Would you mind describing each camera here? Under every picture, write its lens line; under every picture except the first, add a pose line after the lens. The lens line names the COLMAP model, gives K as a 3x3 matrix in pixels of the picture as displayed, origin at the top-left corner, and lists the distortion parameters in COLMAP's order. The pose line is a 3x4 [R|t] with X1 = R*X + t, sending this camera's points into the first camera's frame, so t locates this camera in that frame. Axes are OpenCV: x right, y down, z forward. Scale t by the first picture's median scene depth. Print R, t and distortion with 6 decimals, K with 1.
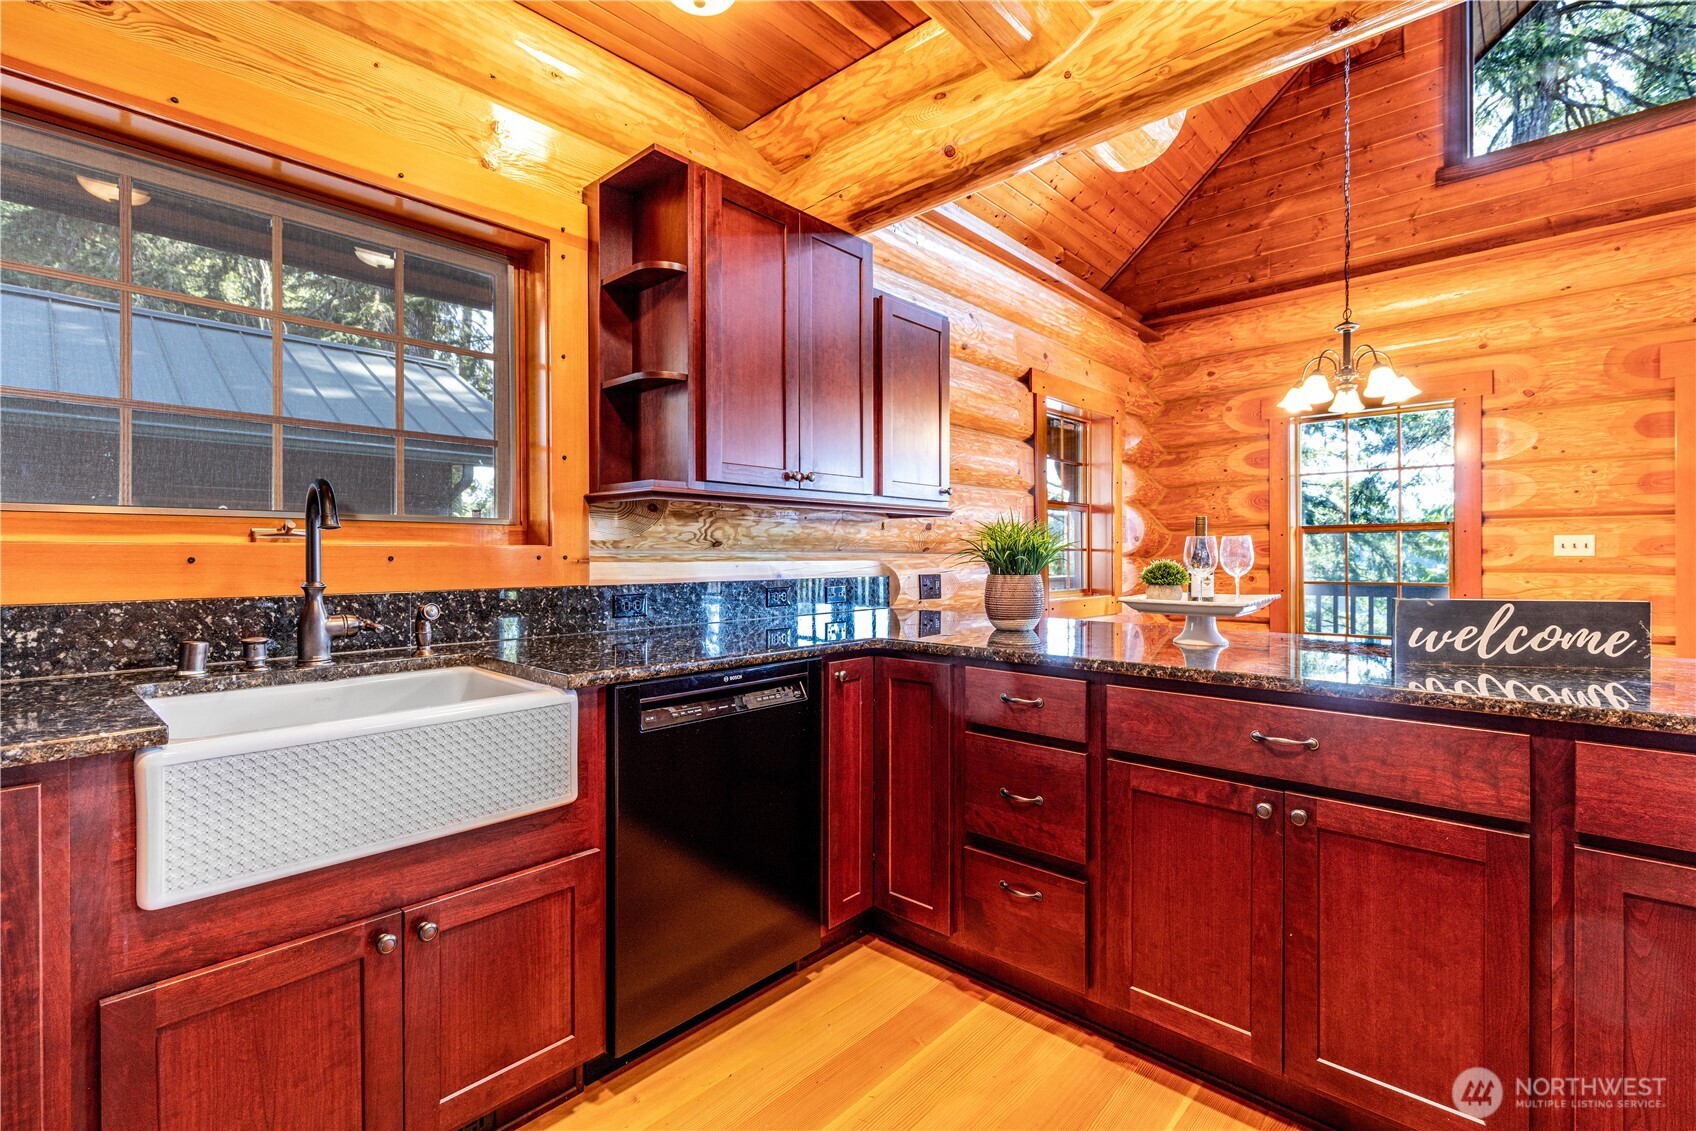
lens RADIAL K [[755.2, 0, 848.5], [0, 755.2, 561.5], [0, 0, 1]] dist [0.001229, -0.000036]
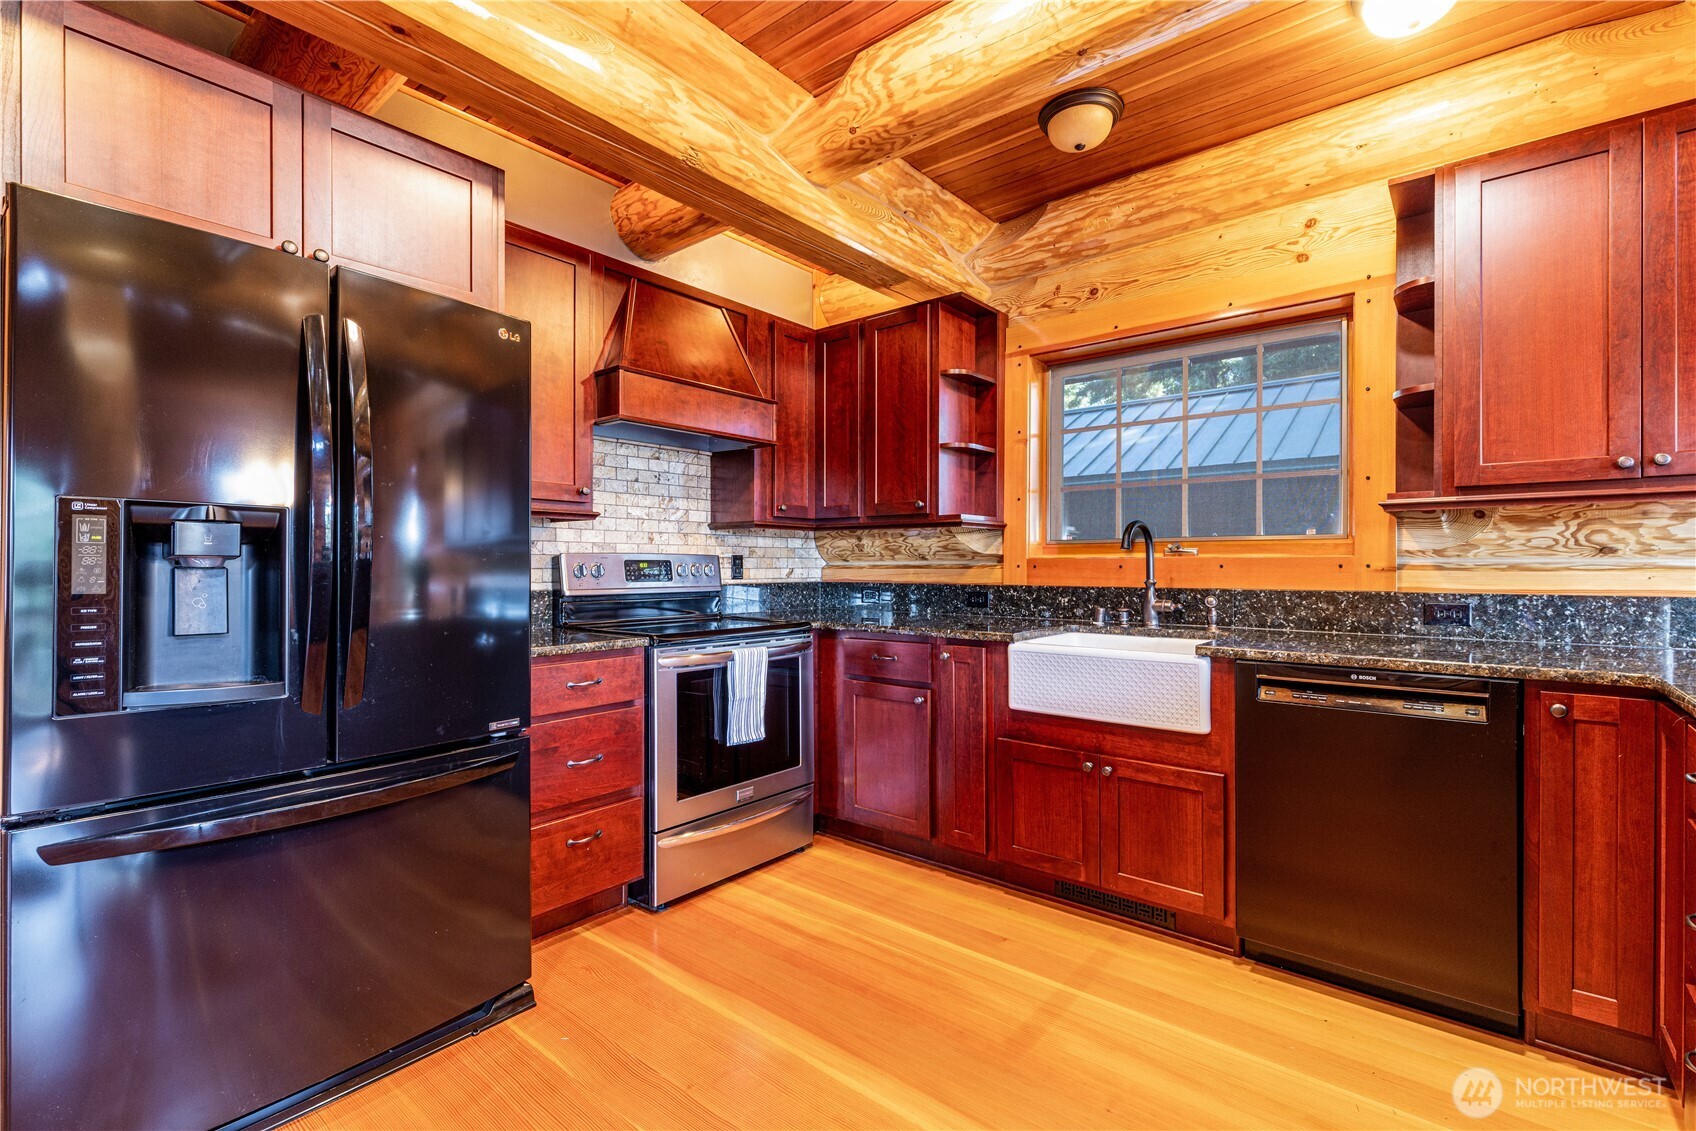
lens RADIAL K [[755.2, 0, 849.4], [0, 755.2, 563.7], [0, 0, 1]] dist [0.001229, -0.000036]
pose [[0.049847, 0.002136, -0.998755, 0.840008], [-0.007067, 0.999973, 0.001786, -0.005942], [0.998732, 0.006969, 0.049861, 0.194409]]
